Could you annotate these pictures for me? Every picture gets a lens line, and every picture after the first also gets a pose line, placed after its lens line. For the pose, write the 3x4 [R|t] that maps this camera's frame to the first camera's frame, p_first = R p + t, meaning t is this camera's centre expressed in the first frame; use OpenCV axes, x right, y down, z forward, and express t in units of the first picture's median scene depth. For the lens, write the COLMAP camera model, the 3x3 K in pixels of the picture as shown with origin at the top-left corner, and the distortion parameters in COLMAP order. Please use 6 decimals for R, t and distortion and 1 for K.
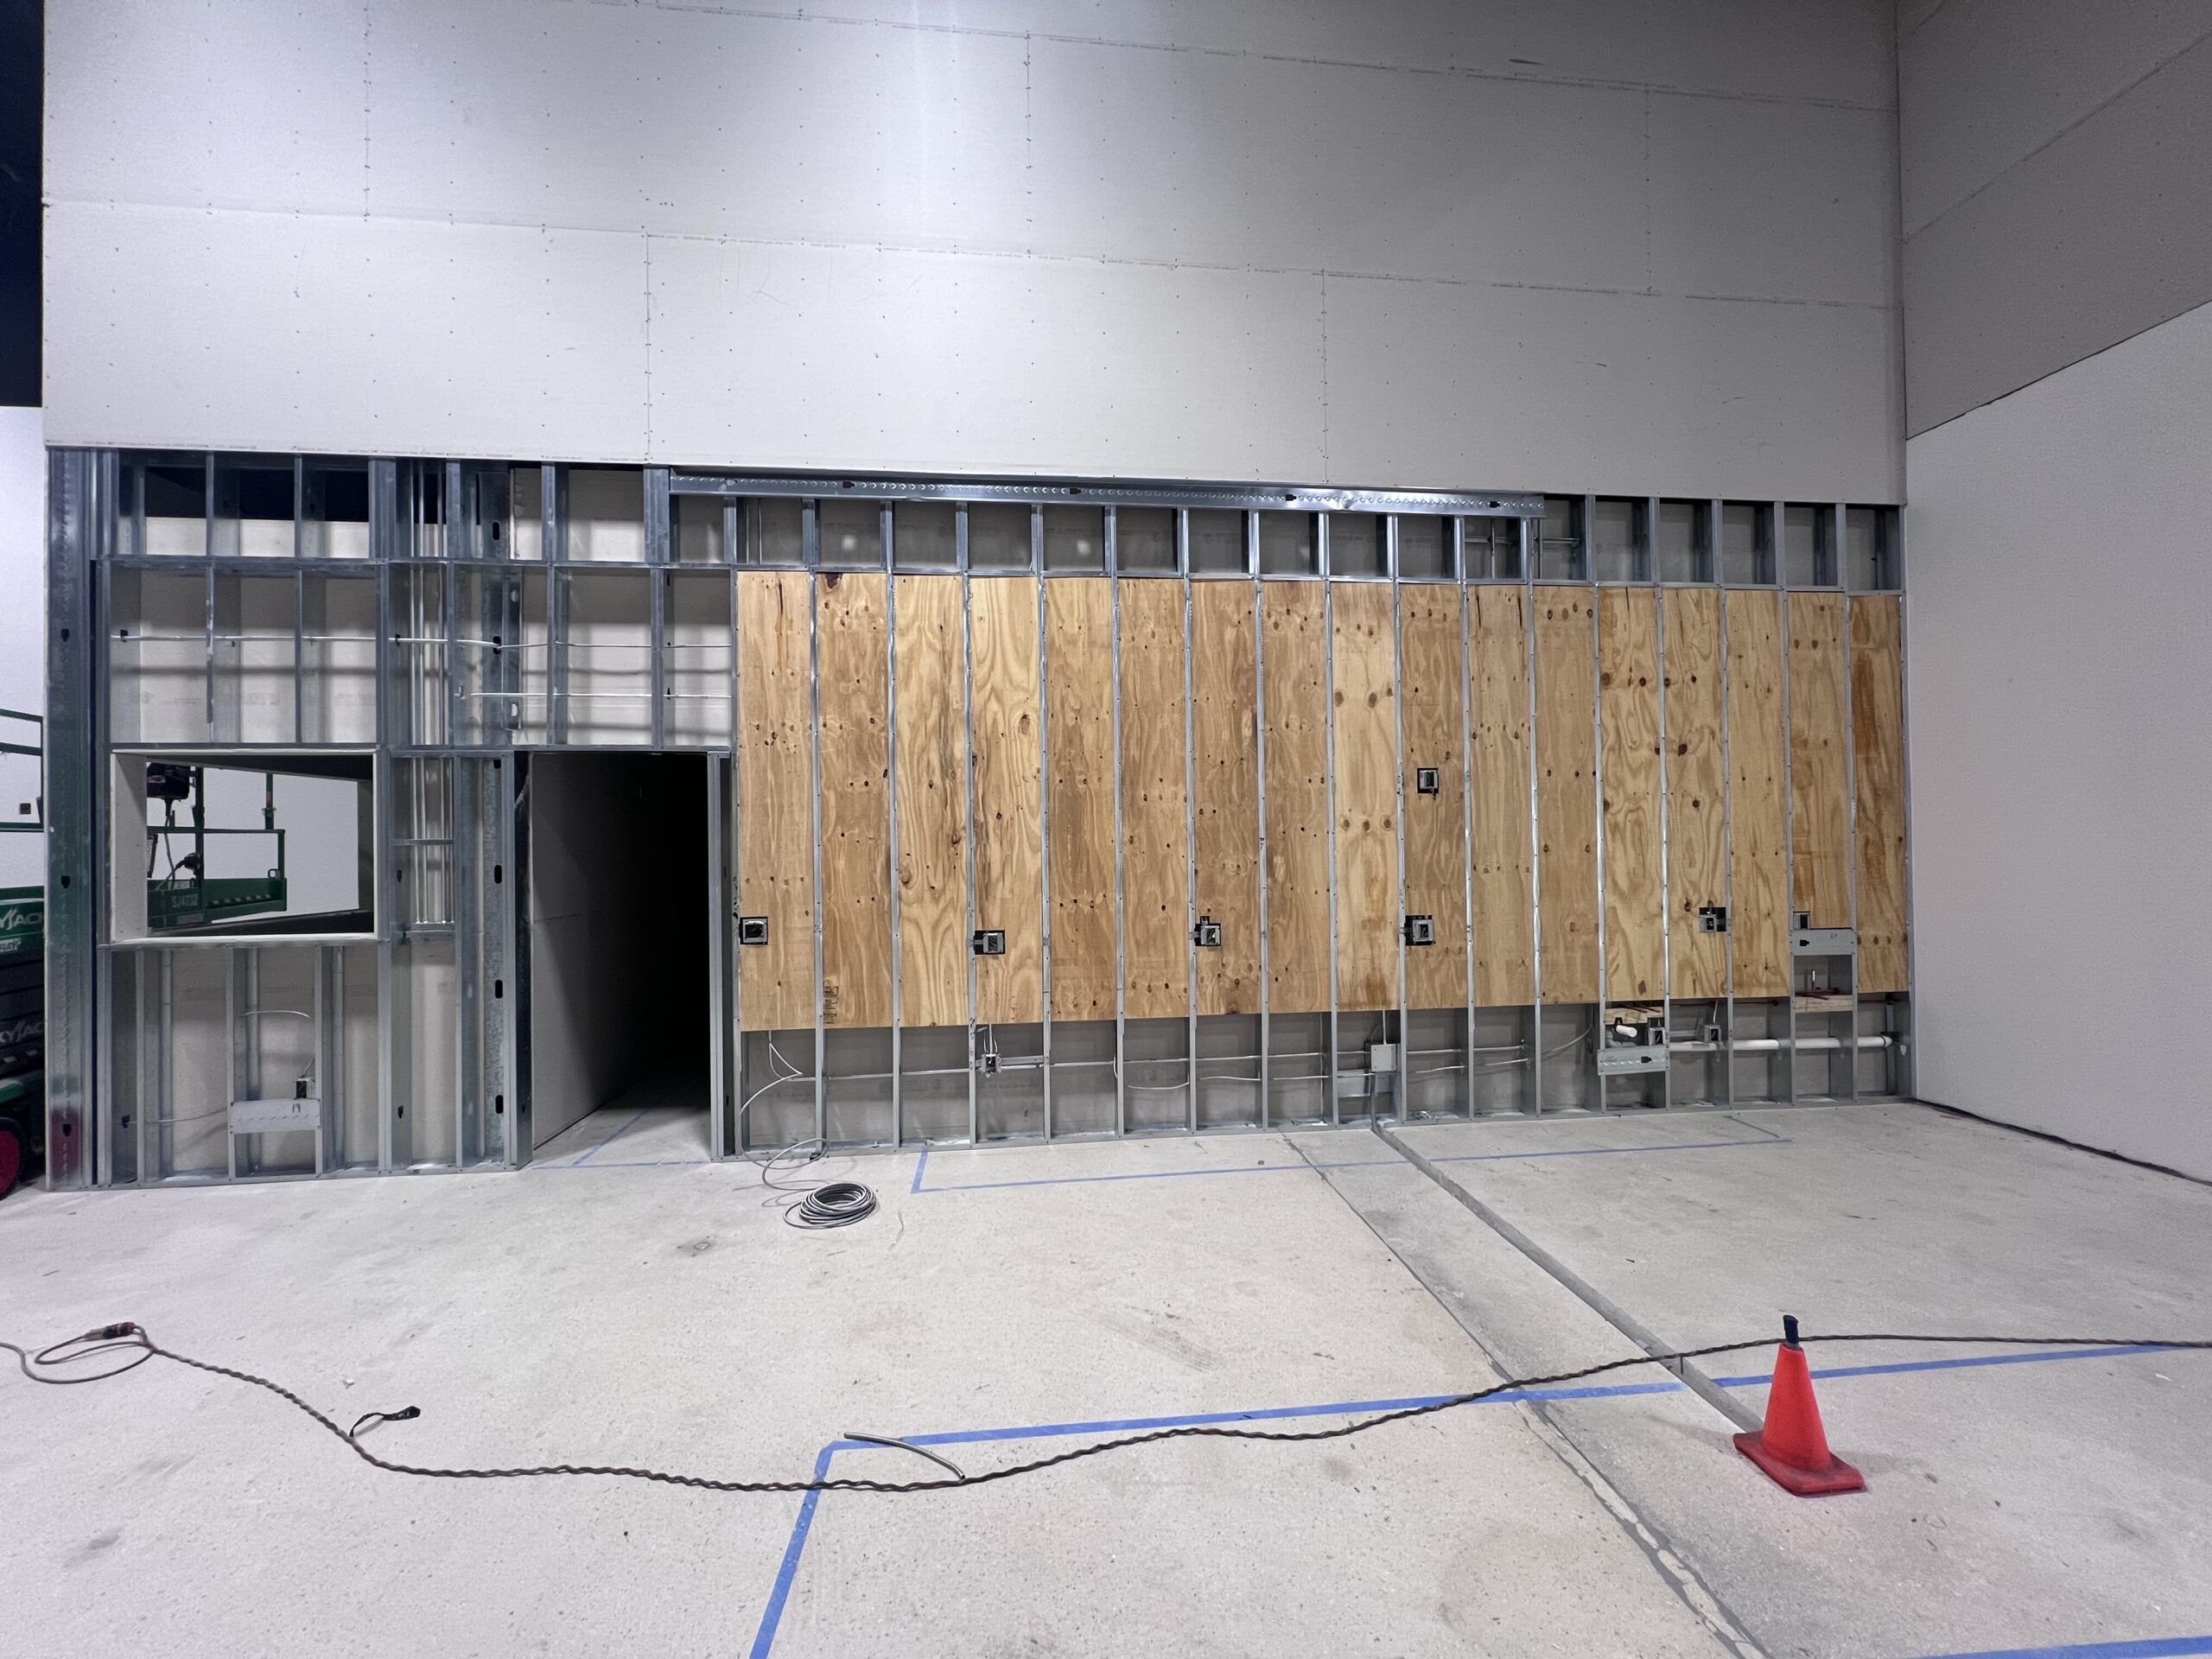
lens RADIAL K [[895.0, 0, 1105.1], [0, 895.0, 833.4], [0, 0, 1]] dist [-0.000791, 0.000101]
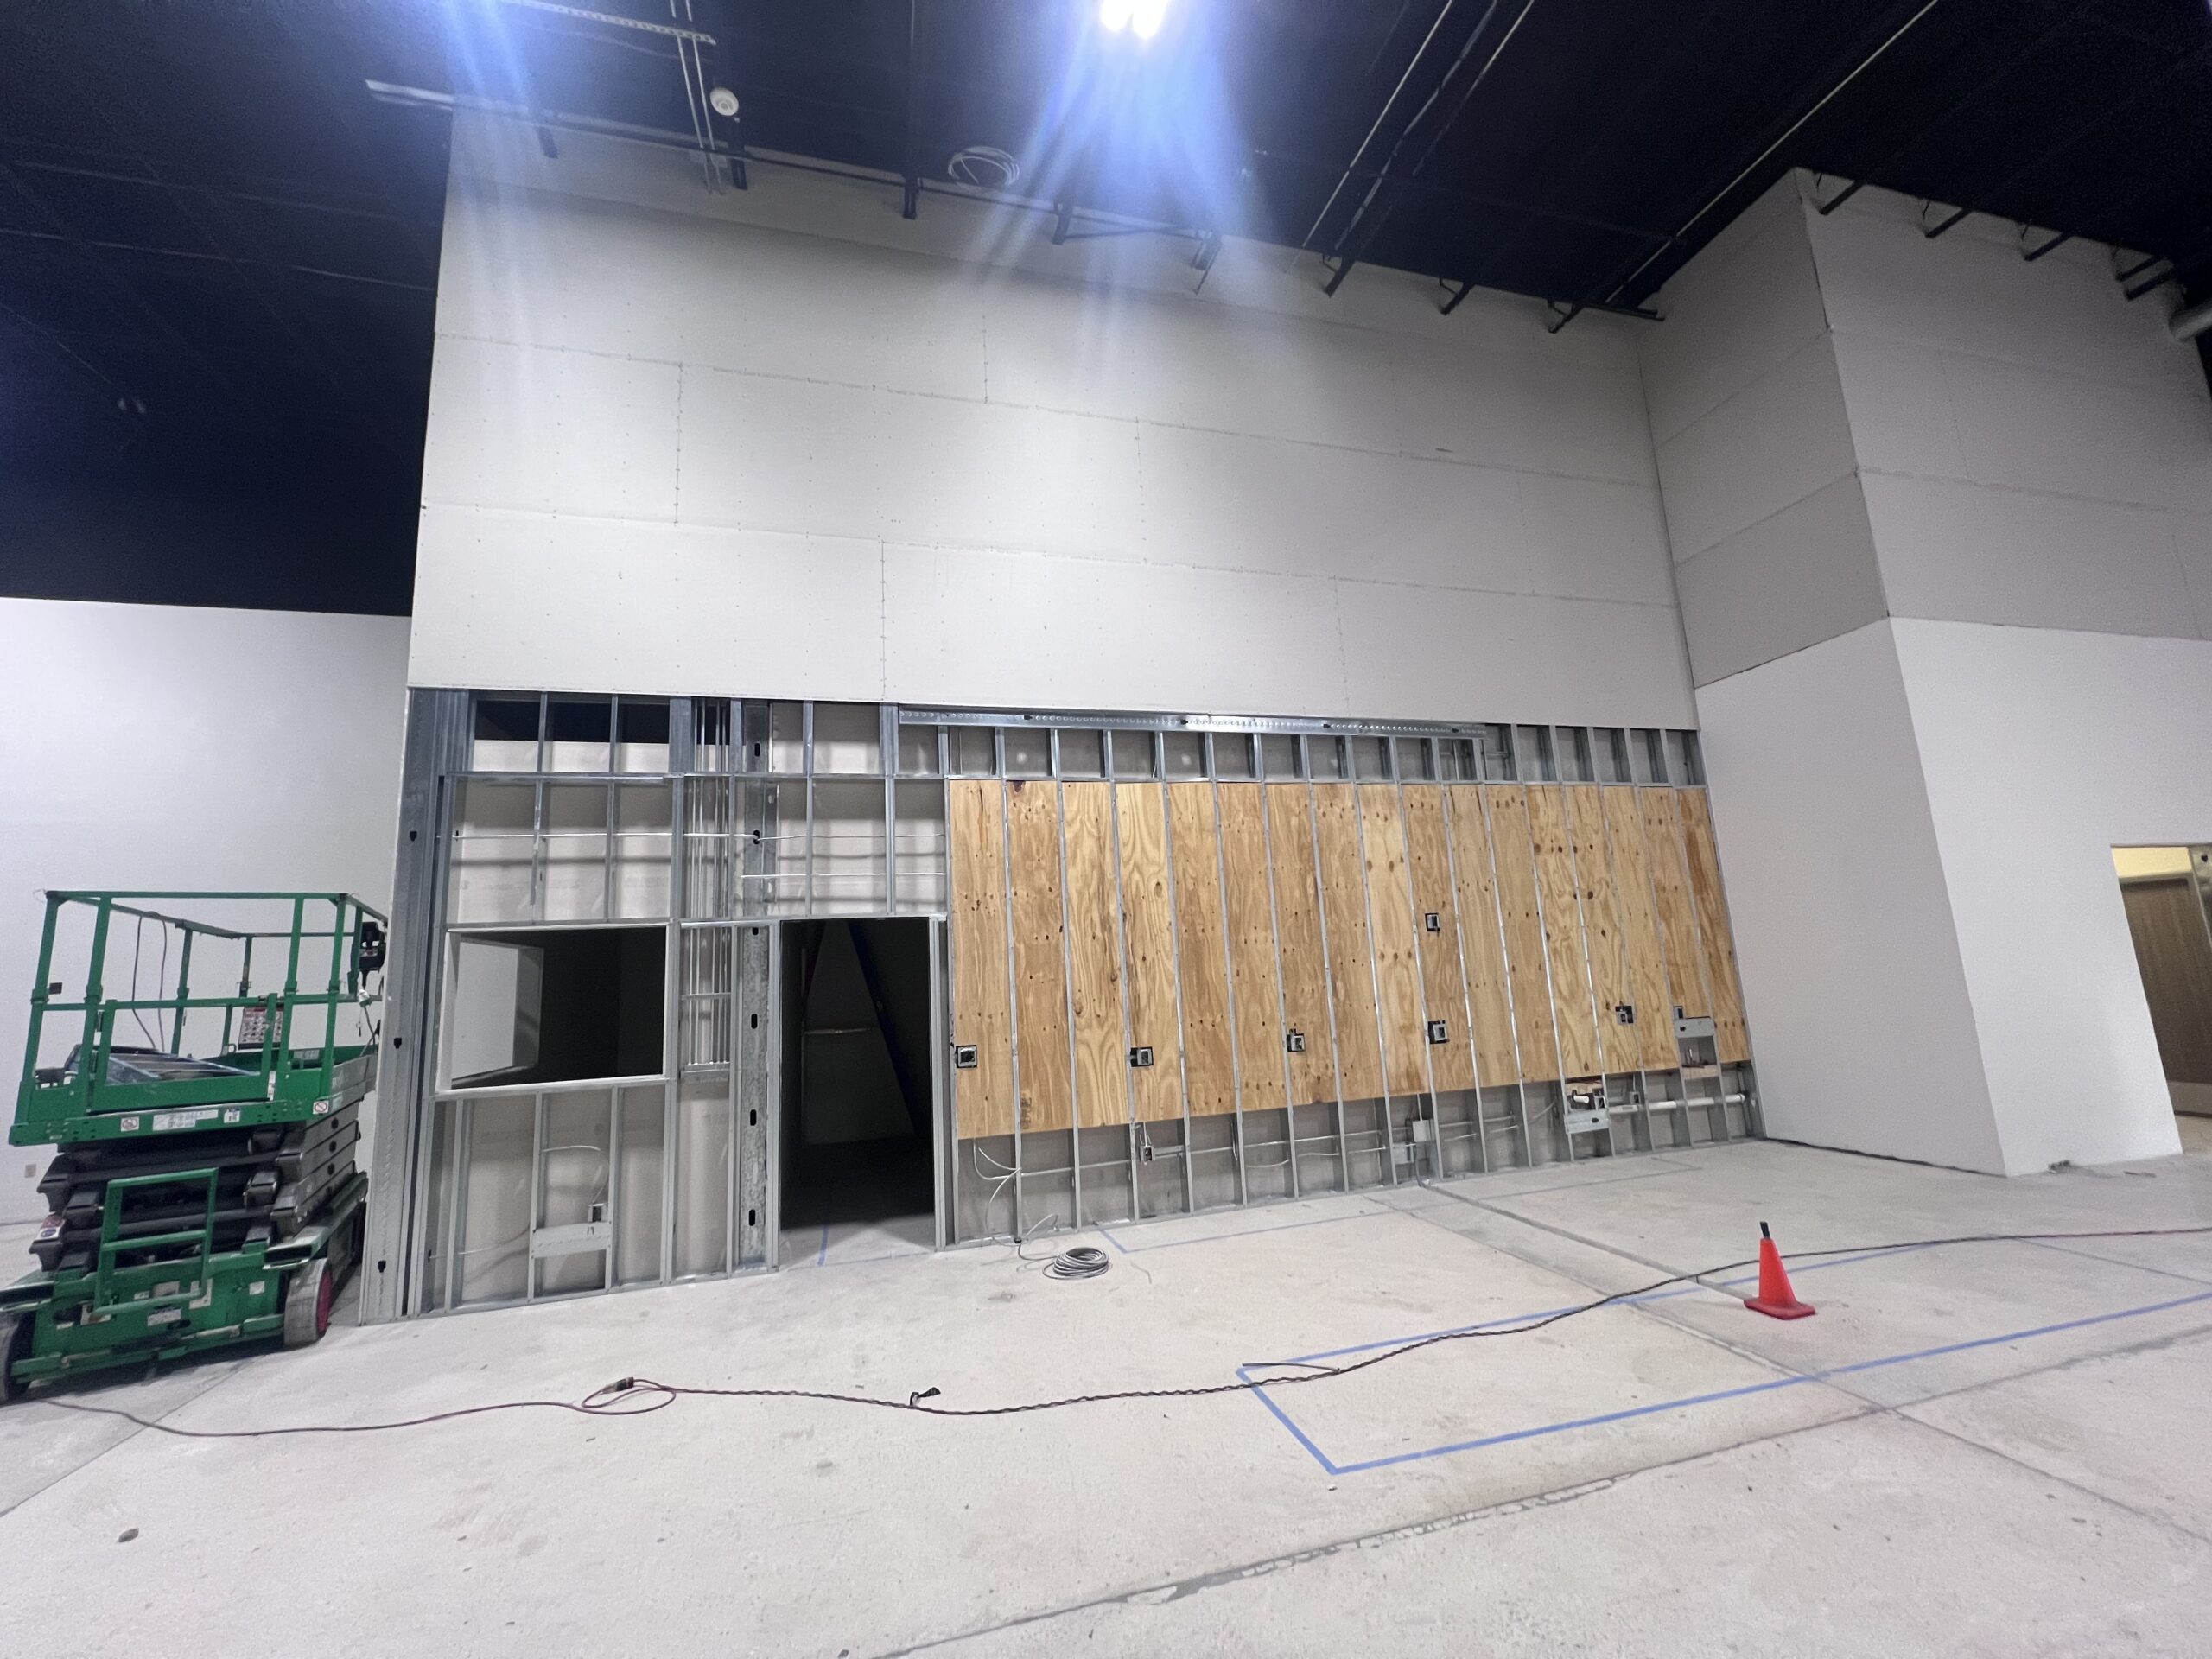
lens RADIAL K [[895.0, 0, 1105.0], [0, 895.0, 828.8], [0, 0, 1]] dist [-0.000791, 0.000101]
pose [[0.985658, -0.011222, 0.168384, -0.397831], [0.038006, 0.986915, -0.156697, -0.004066], [-0.164422, 0.160849, 0.973187, -0.315065]]
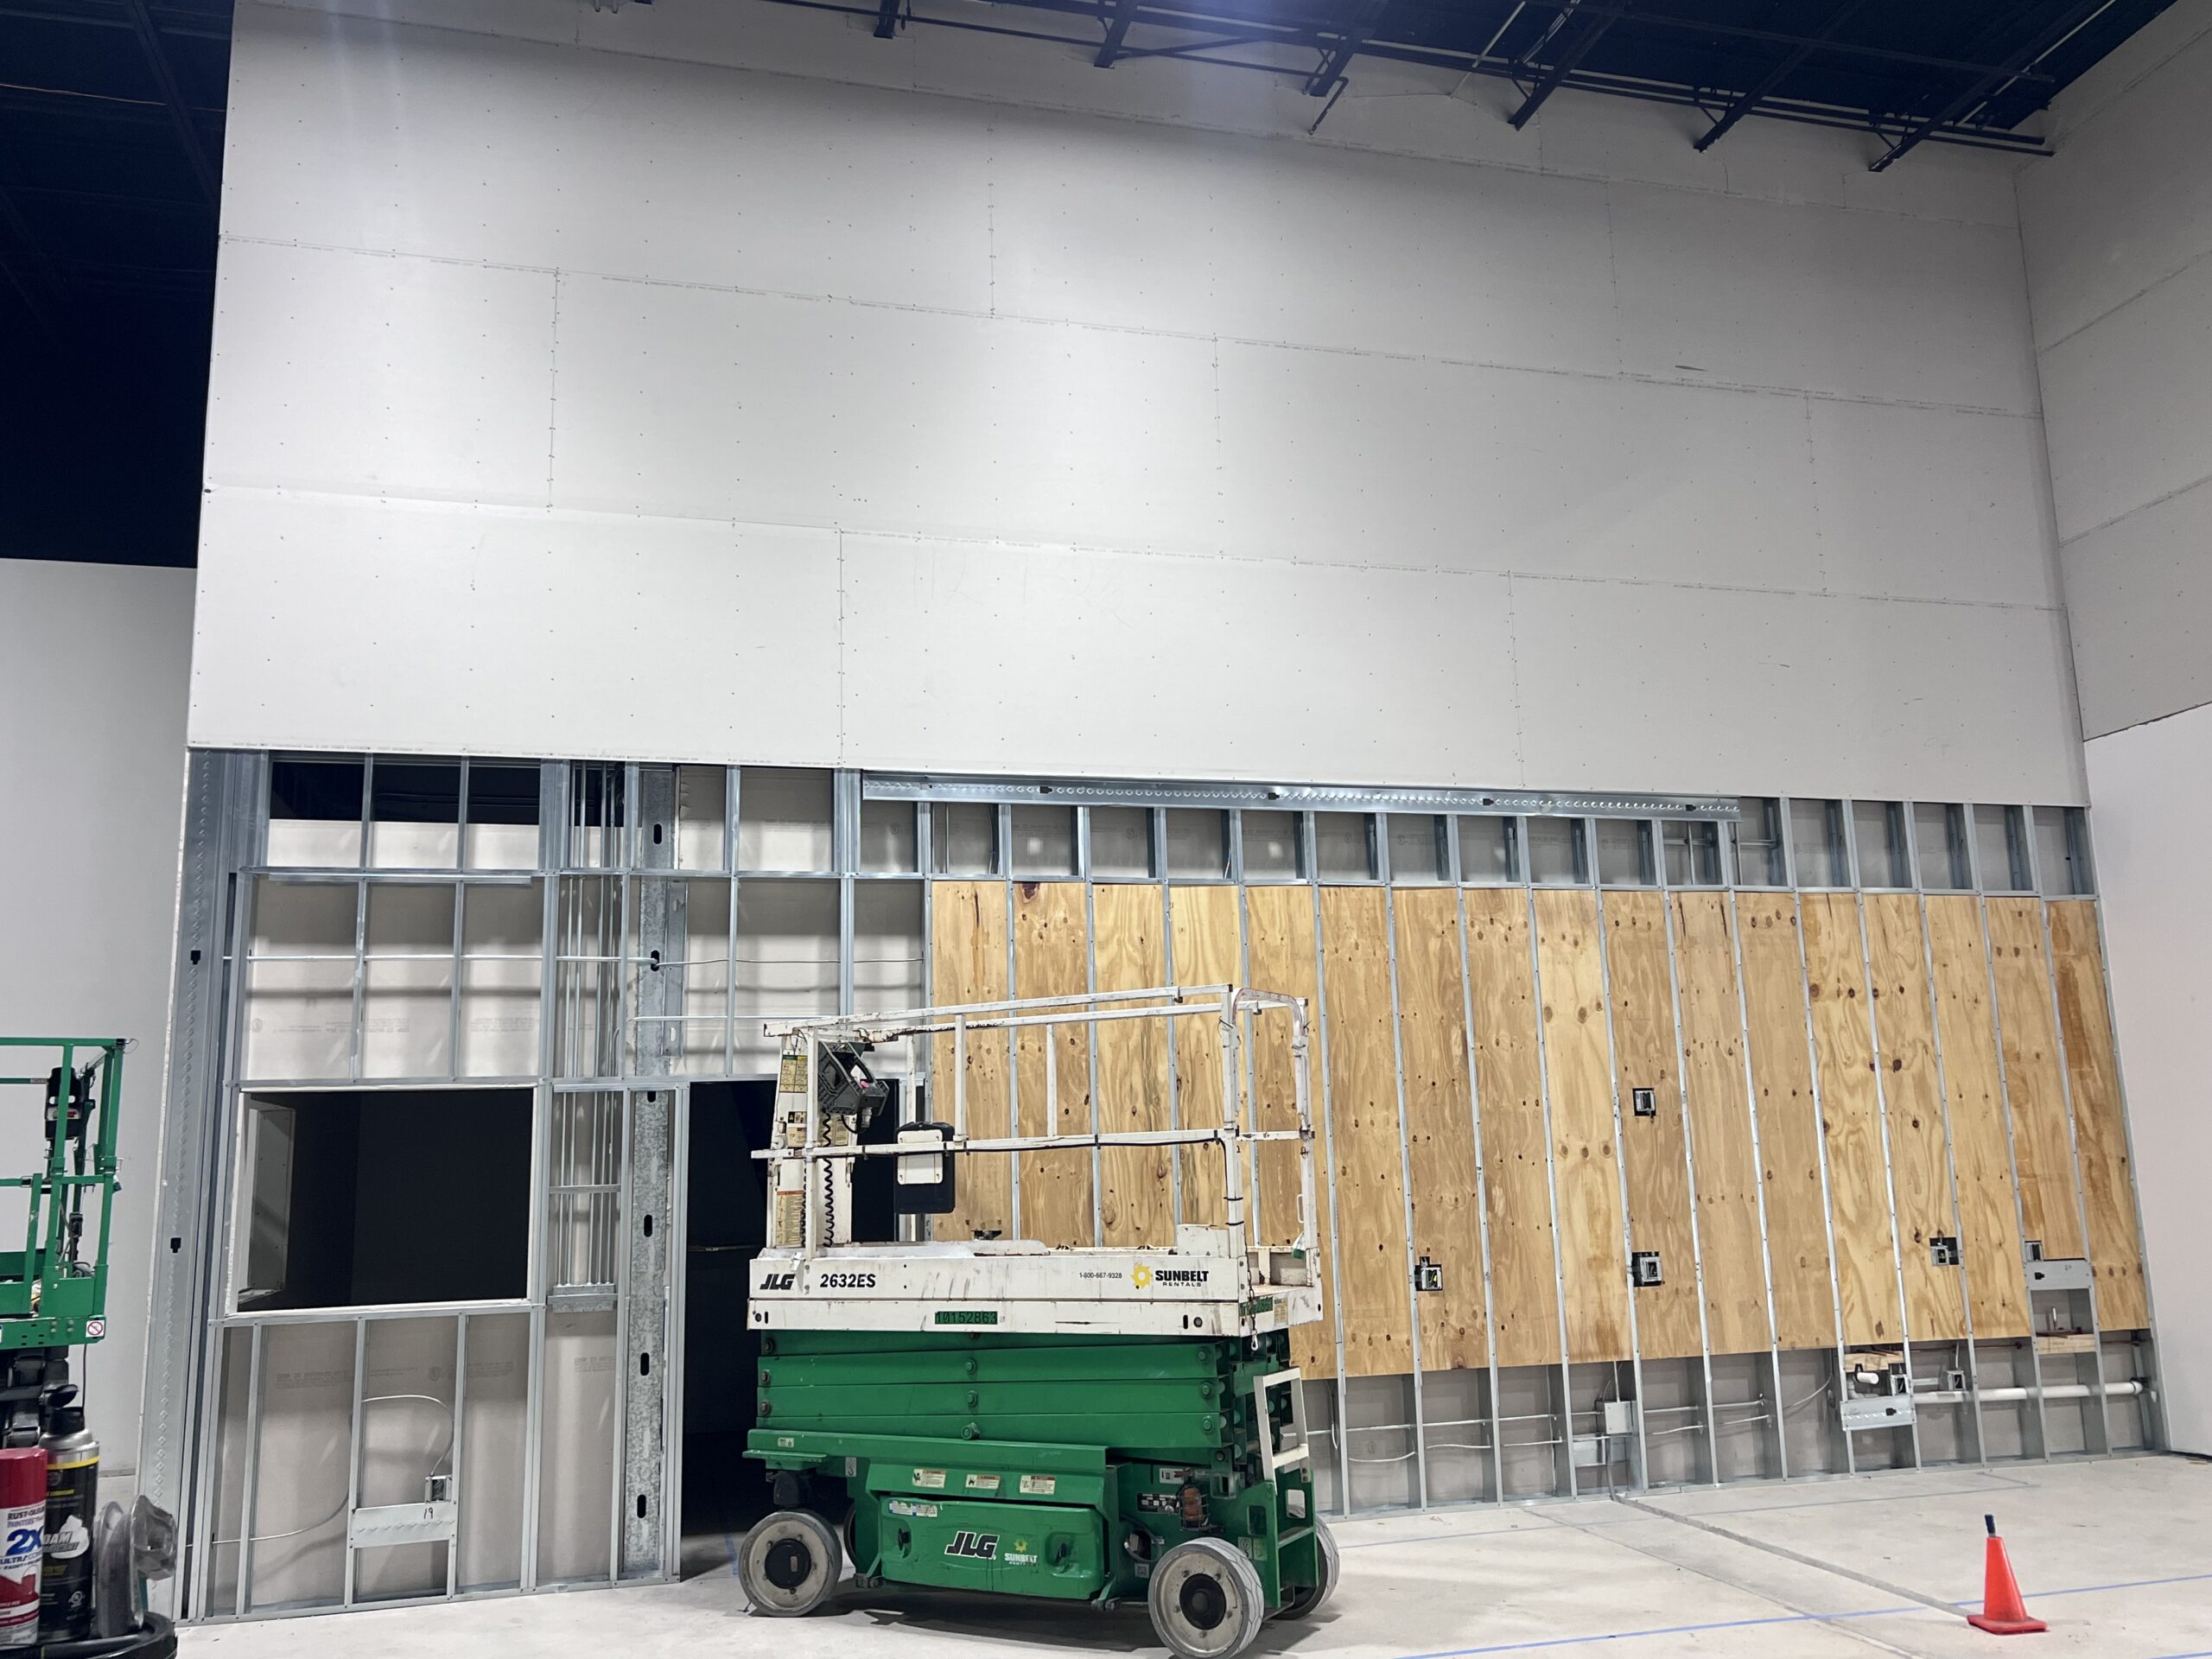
lens RADIAL K [[1815.1, 0, 1128.5], [0, 1815.1, 826.4], [0, 0, 1]] dist [0.065671, -0.077387]
pose [[0.986548, 0.014608, 0.162818, -0.503153], [0.014002, 0.984789, -0.173192, -0.020861], [-0.162871, 0.173142, 0.971337, -0.841223]]
